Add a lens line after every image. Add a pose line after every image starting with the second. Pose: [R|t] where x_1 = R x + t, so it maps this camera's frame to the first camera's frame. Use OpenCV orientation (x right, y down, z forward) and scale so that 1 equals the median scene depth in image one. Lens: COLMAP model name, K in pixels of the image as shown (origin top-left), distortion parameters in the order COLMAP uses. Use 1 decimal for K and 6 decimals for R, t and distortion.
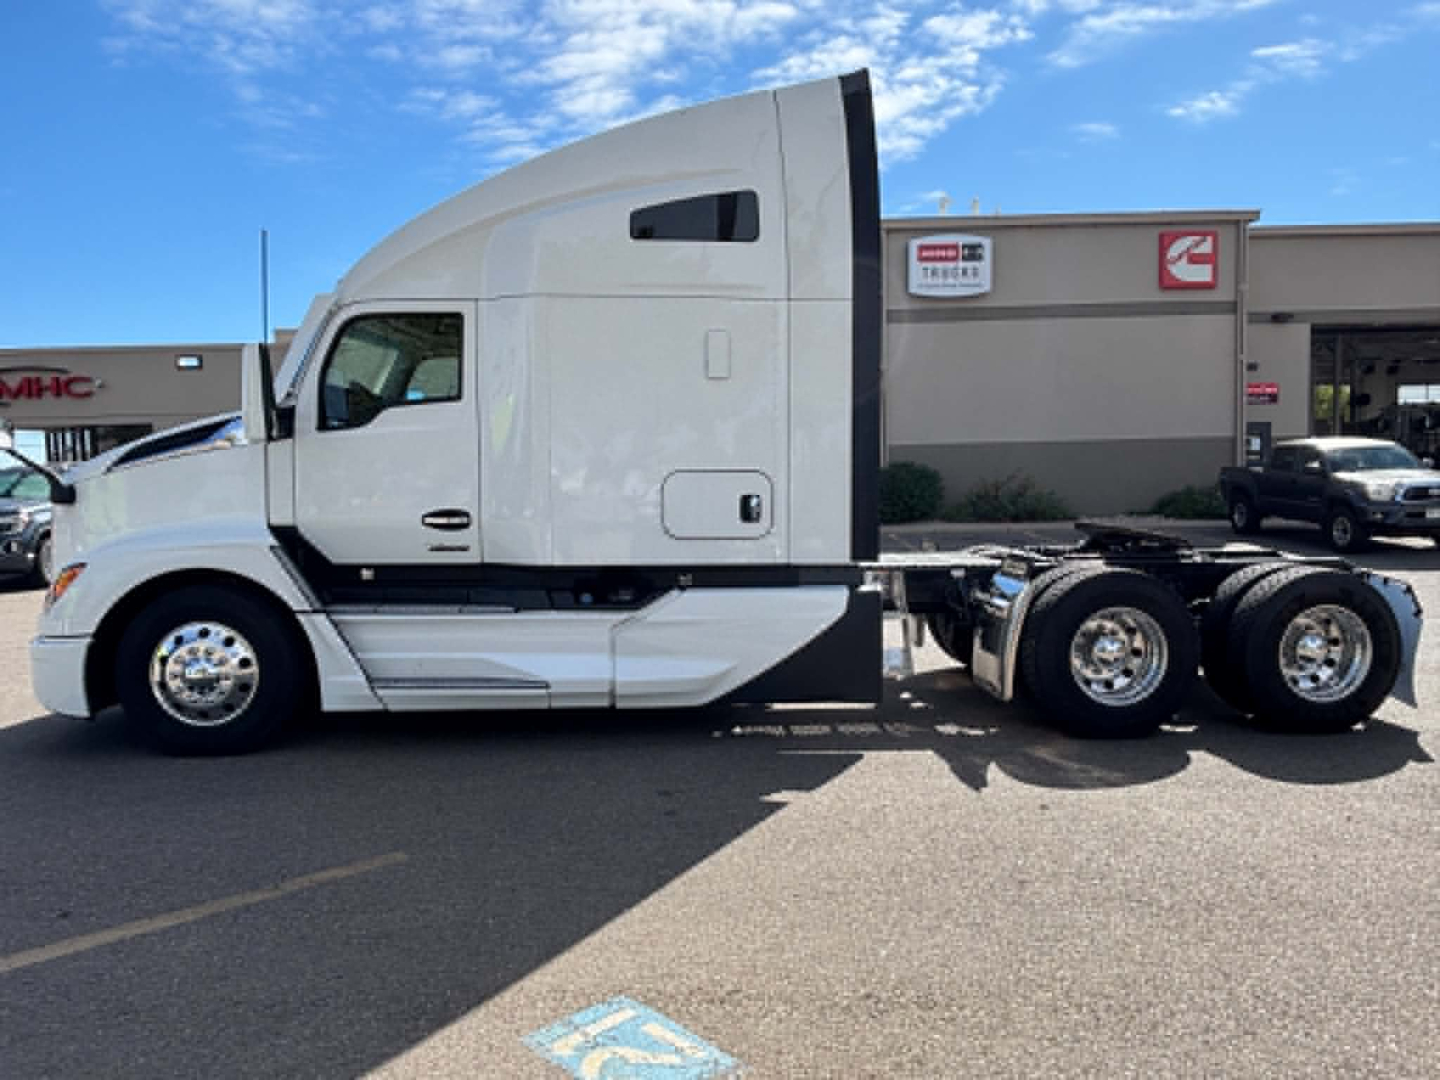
lens RADIAL K [[1099.1, 0, 716.3], [0, 1099.1, 534.4], [0, 0, 1]] dist [0.011779, -0.017159]
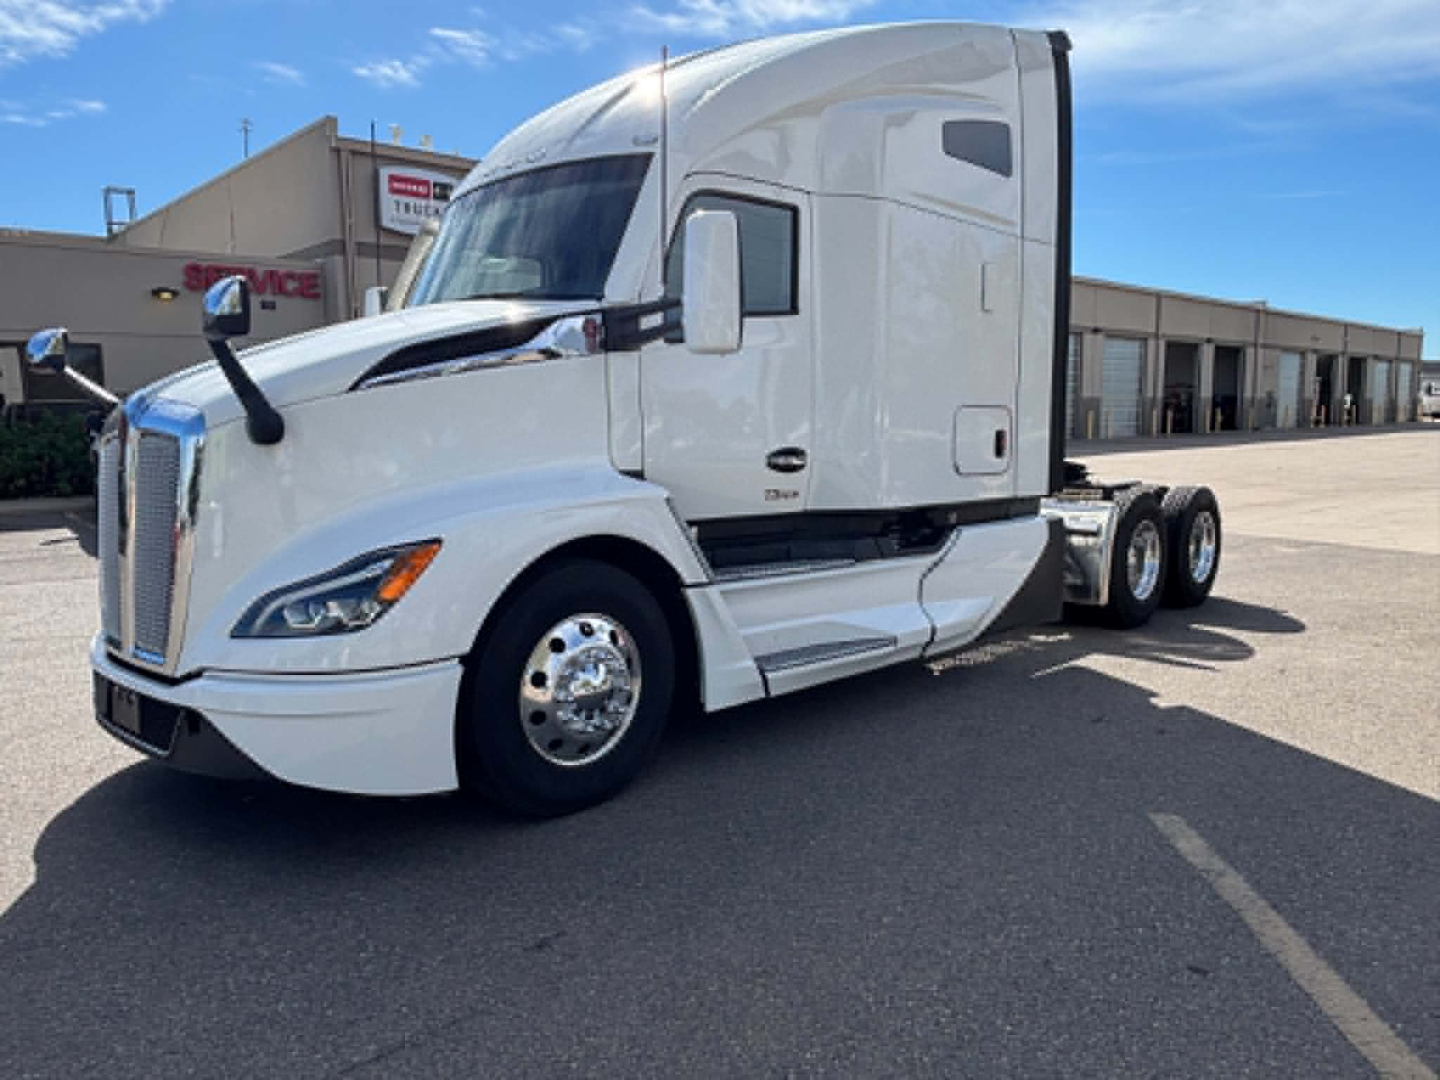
lens RADIAL K [[1099.1, 0, 716.7], [0, 1099.1, 547.8], [0, 0, 1]] dist [0.011779, -0.017159]
pose [[0.720493, -0.069965, 0.689924, -0.857100], [0.036461, 0.997343, 0.063064, -0.001315], [-0.692503, -0.020281, 0.721130, 0.441488]]
